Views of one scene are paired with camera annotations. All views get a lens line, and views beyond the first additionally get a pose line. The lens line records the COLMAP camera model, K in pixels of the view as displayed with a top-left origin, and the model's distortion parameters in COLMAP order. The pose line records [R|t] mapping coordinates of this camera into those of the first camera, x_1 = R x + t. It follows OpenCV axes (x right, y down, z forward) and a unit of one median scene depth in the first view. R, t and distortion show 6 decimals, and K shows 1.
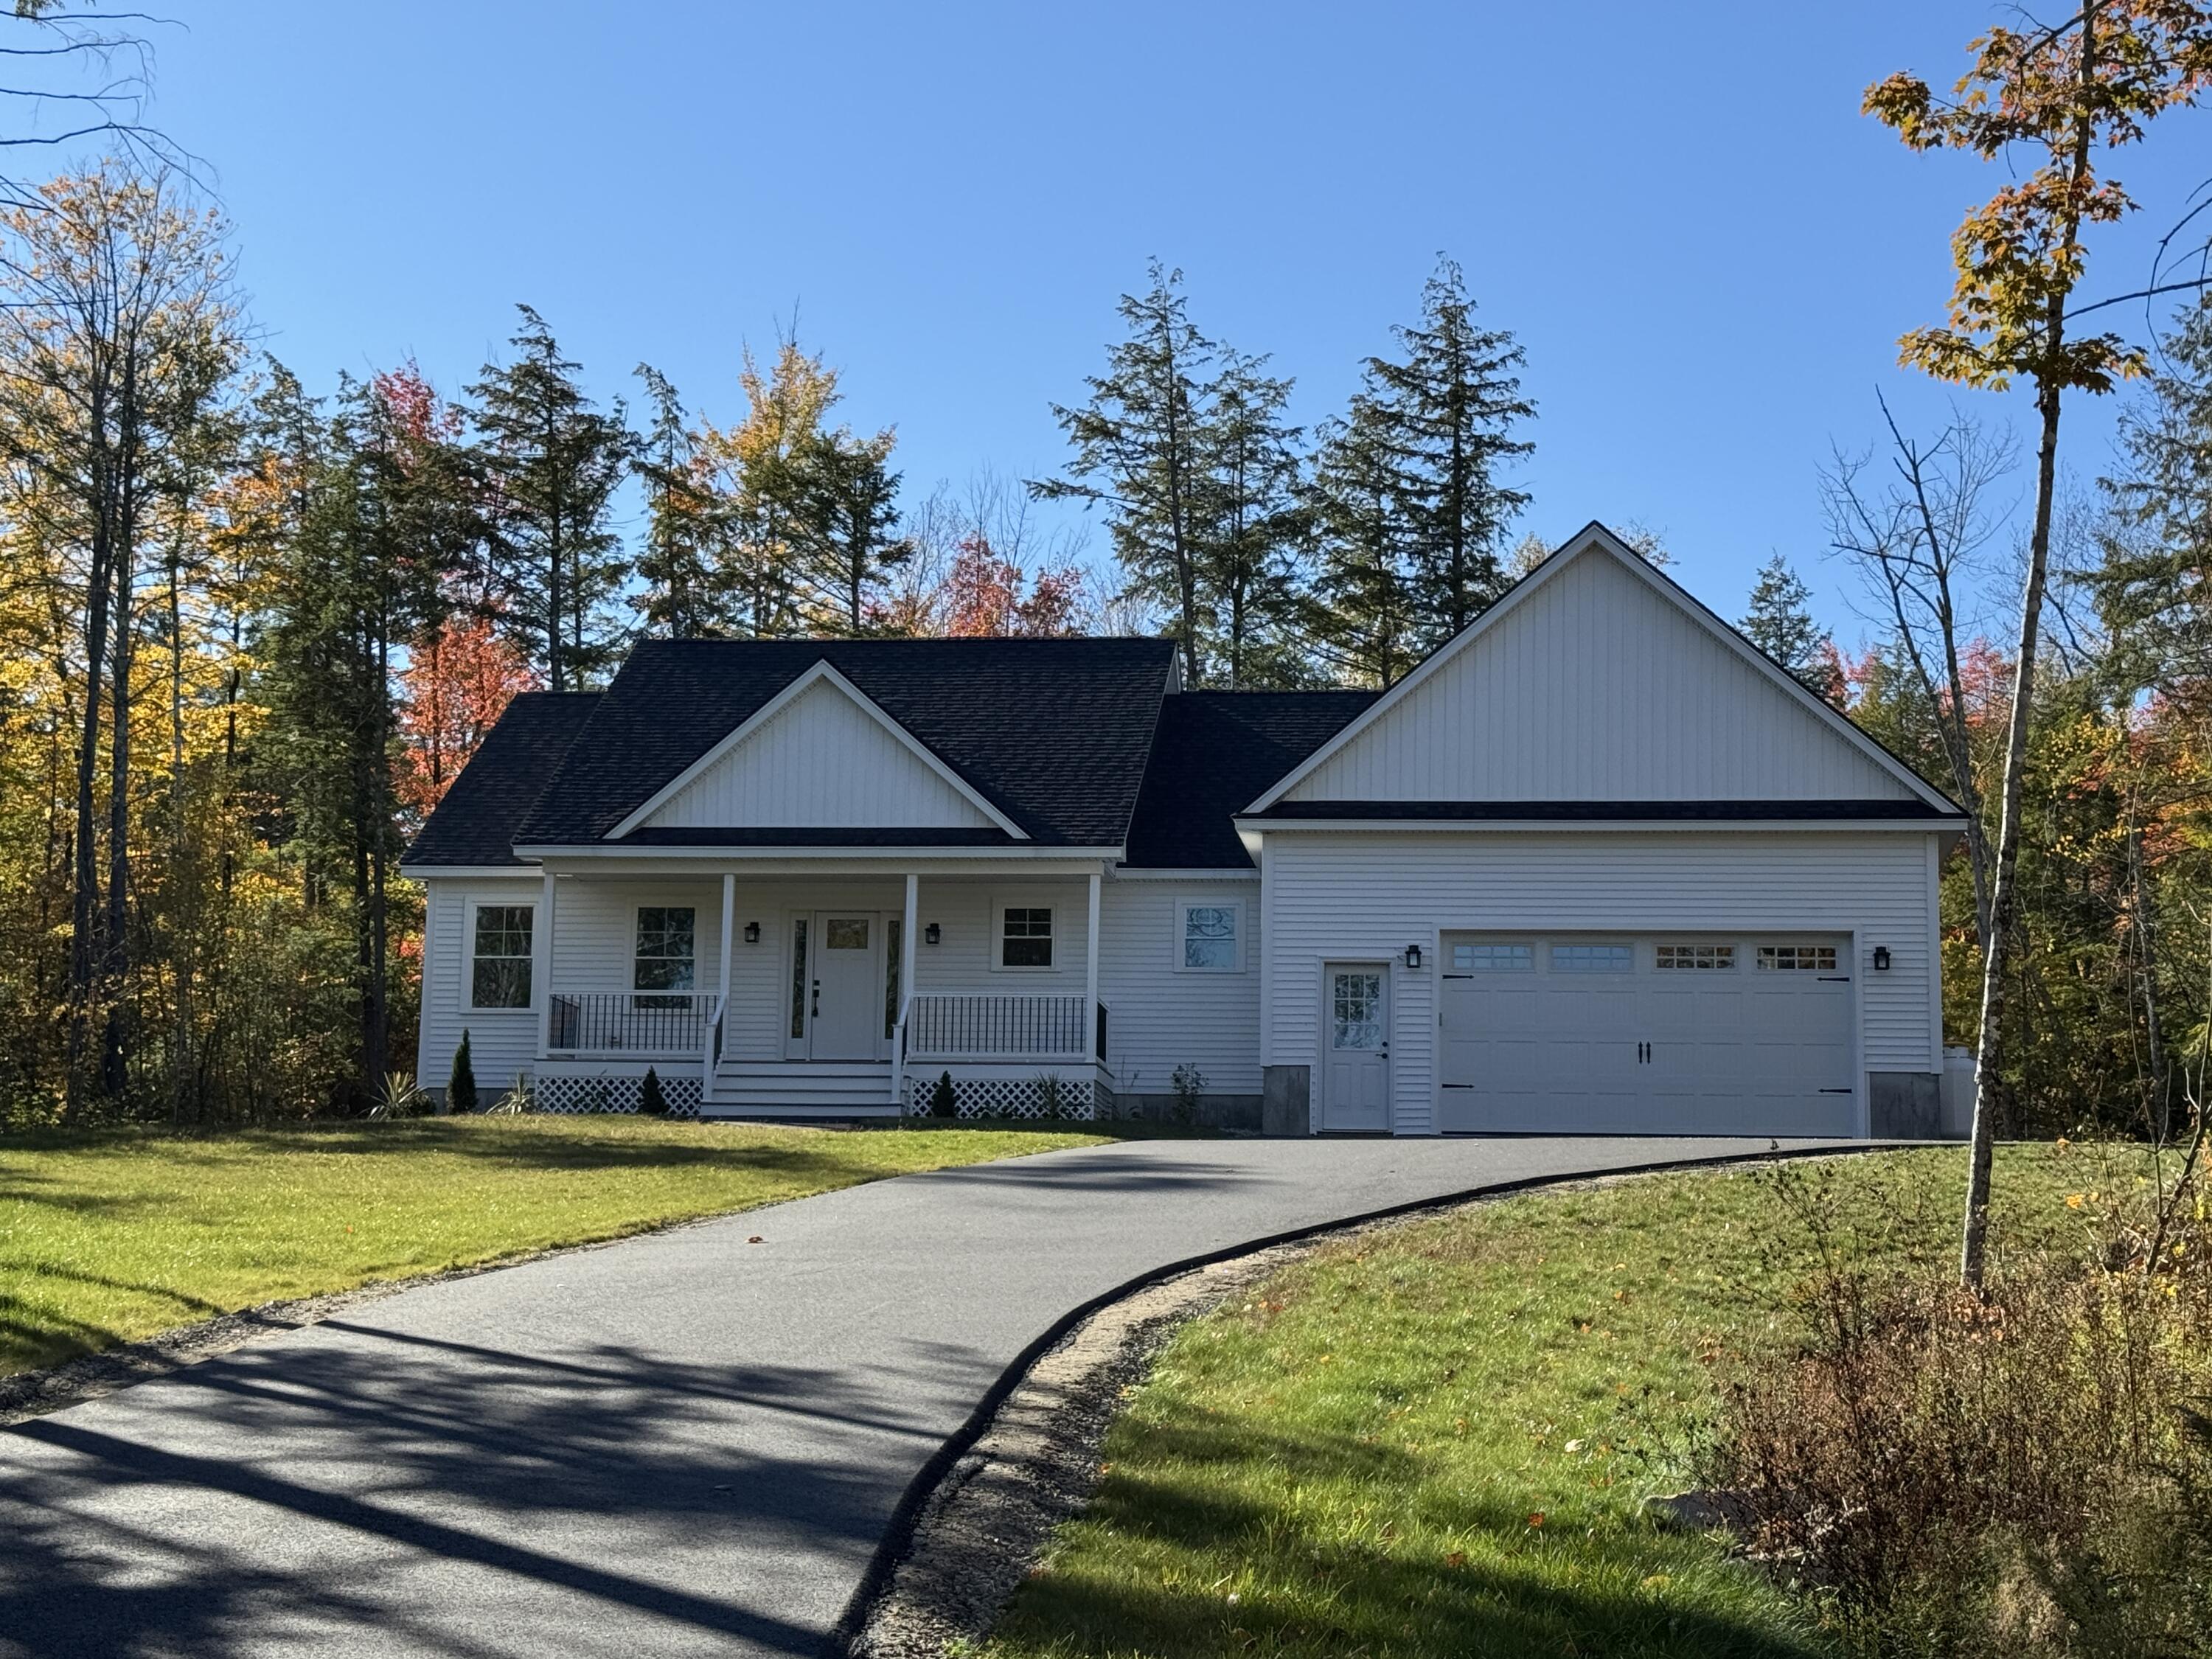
lens RADIAL K [[3570.3, 0, 1106.0], [0, 3570.3, 829.5], [0, 0, 1]] dist [0.026194, 0.217955]
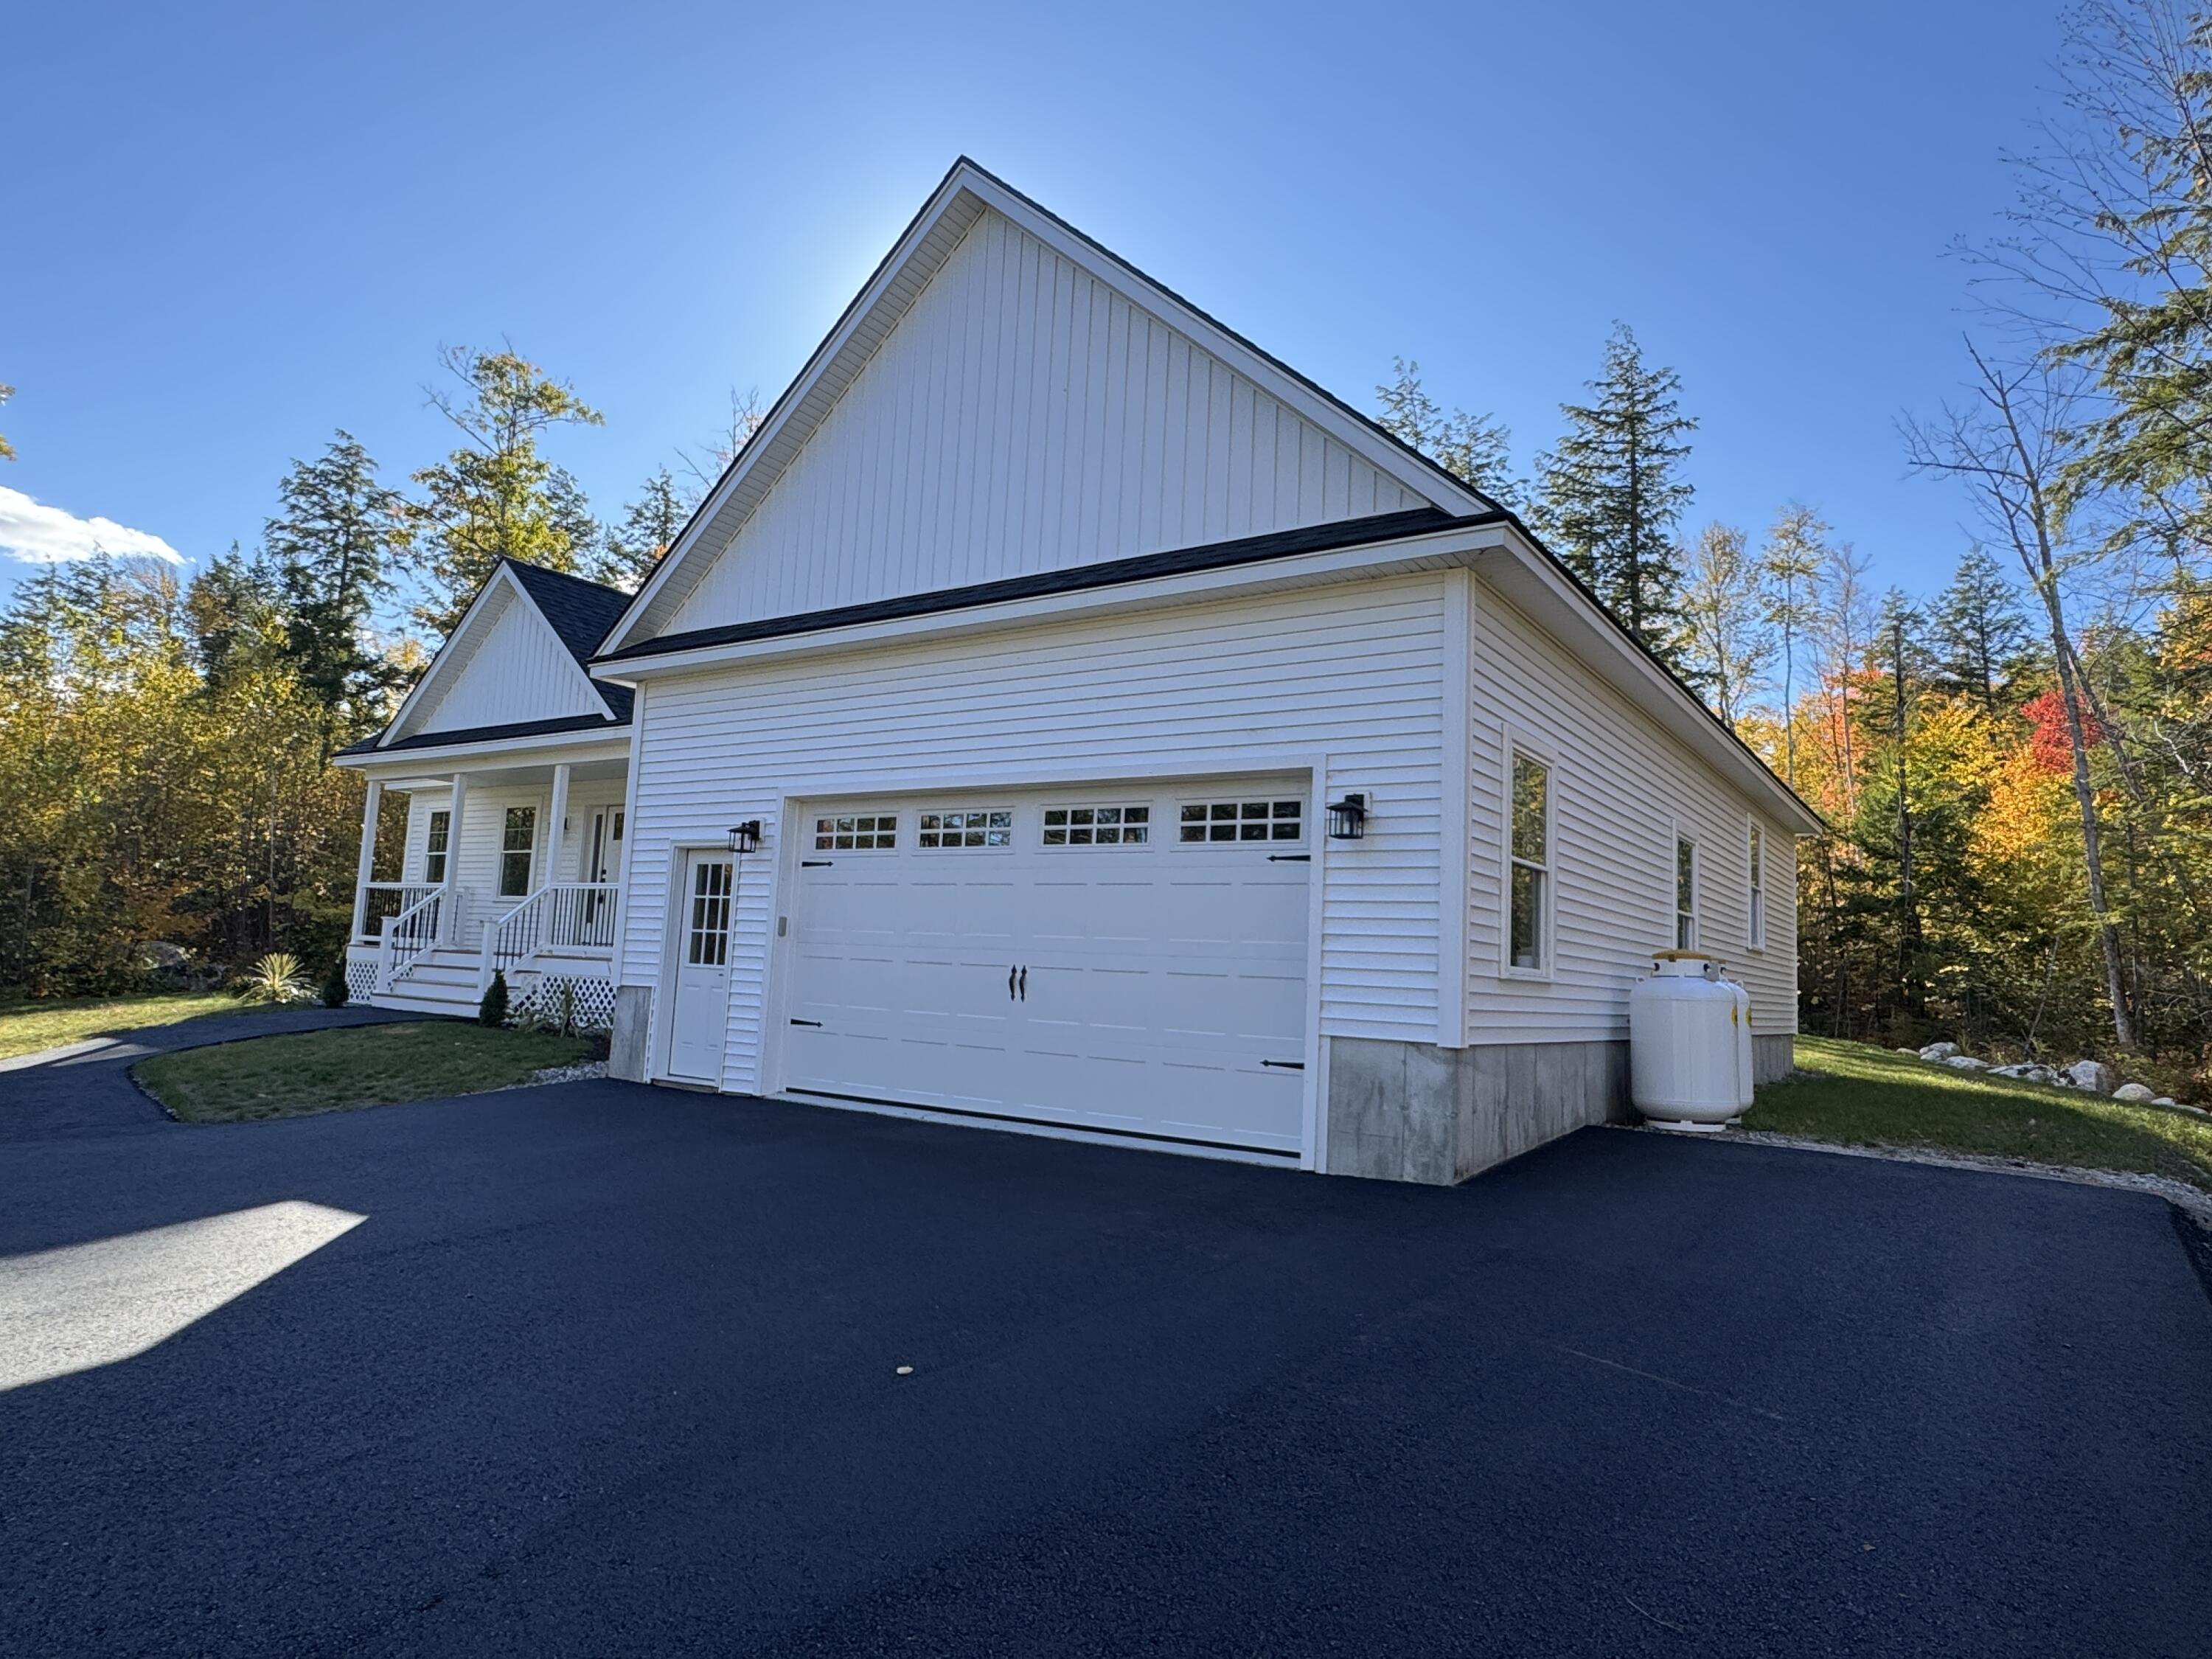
lens RADIAL K [[1324.6, 0, 1106.0], [0, 1324.6, 829.5], [0, 0, 1]] dist [-0.003377, -0.002862]
pose [[0.887243, -0.029582, -0.460354, 0.285201], [0.043886, 0.998828, 0.020398, 0.033793], [0.459211, -0.038301, 0.887501, 0.847991]]
